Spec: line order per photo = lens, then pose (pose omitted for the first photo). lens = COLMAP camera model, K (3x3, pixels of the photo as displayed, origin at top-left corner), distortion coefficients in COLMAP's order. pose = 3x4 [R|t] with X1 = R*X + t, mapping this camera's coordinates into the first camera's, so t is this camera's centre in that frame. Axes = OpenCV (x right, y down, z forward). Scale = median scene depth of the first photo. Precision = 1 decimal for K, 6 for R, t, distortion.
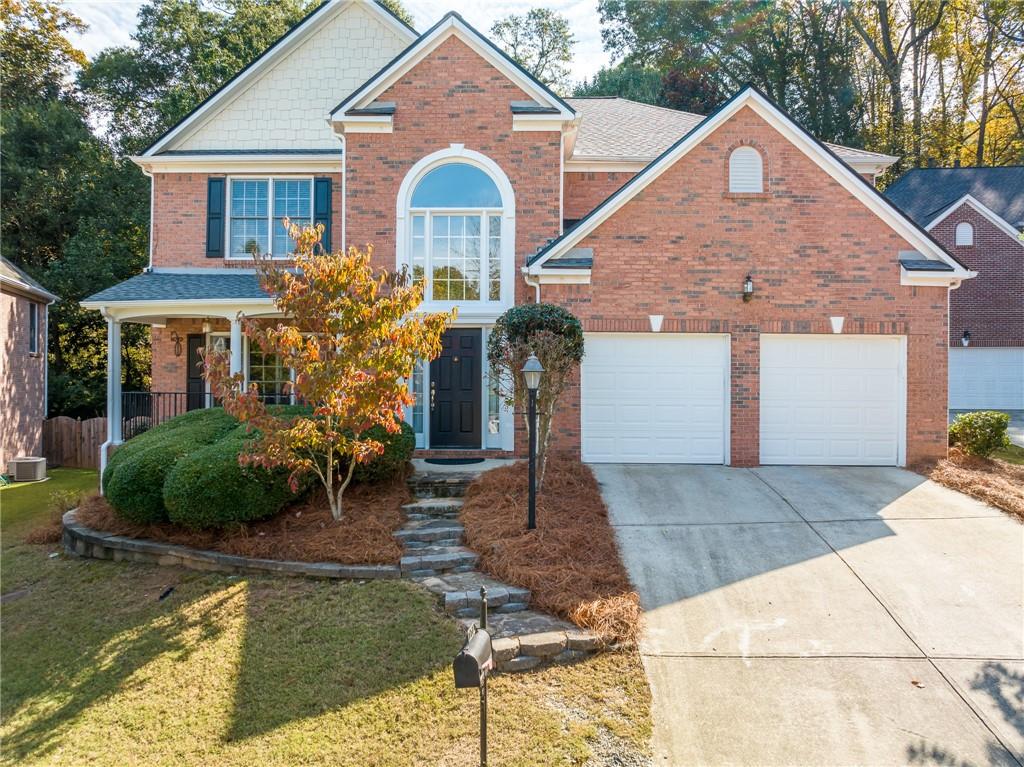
lens RADIAL K [[704.5, 0, 512.6], [0, 704.5, 381.0], [0, 0, 1]] dist [-0.048286, 0.013839]
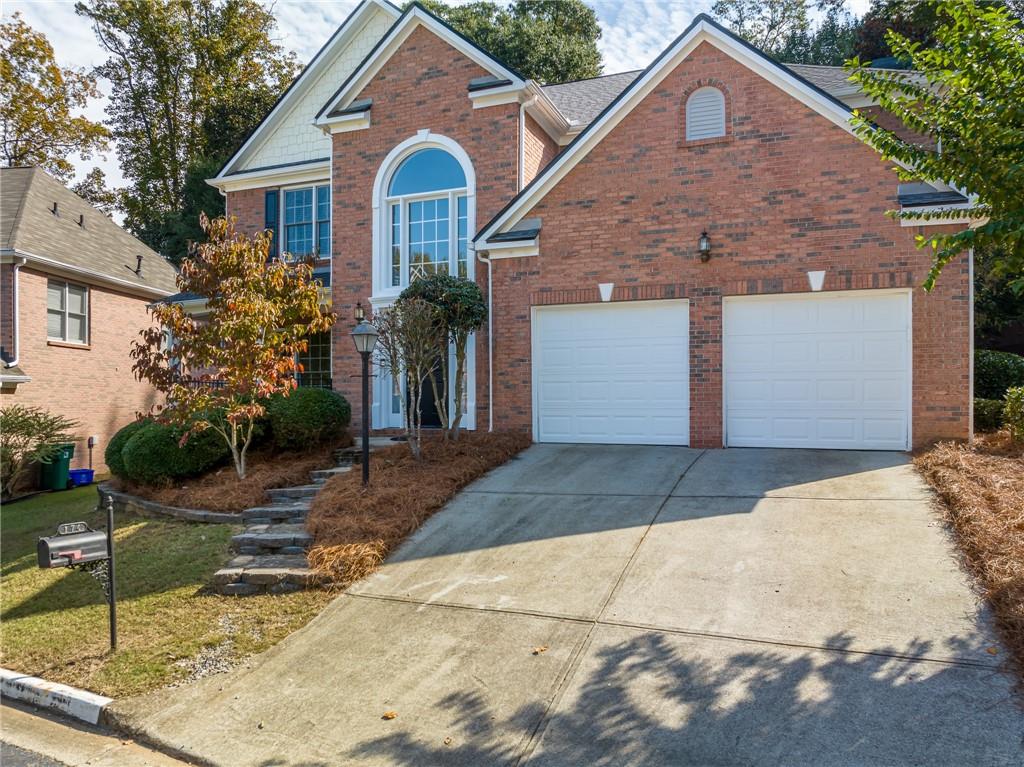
lens RADIAL K [[746.2, 0, 516.0], [0, 746.2, 393.1], [0, 0, 1]] dist [-0.032862, 0.004156]
pose [[0.935182, -0.013074, -0.353926, 0.440002], [0.009270, 0.999880, -0.012440, 0.062323], [0.354046, 0.008353, 0.935191, 0.038320]]
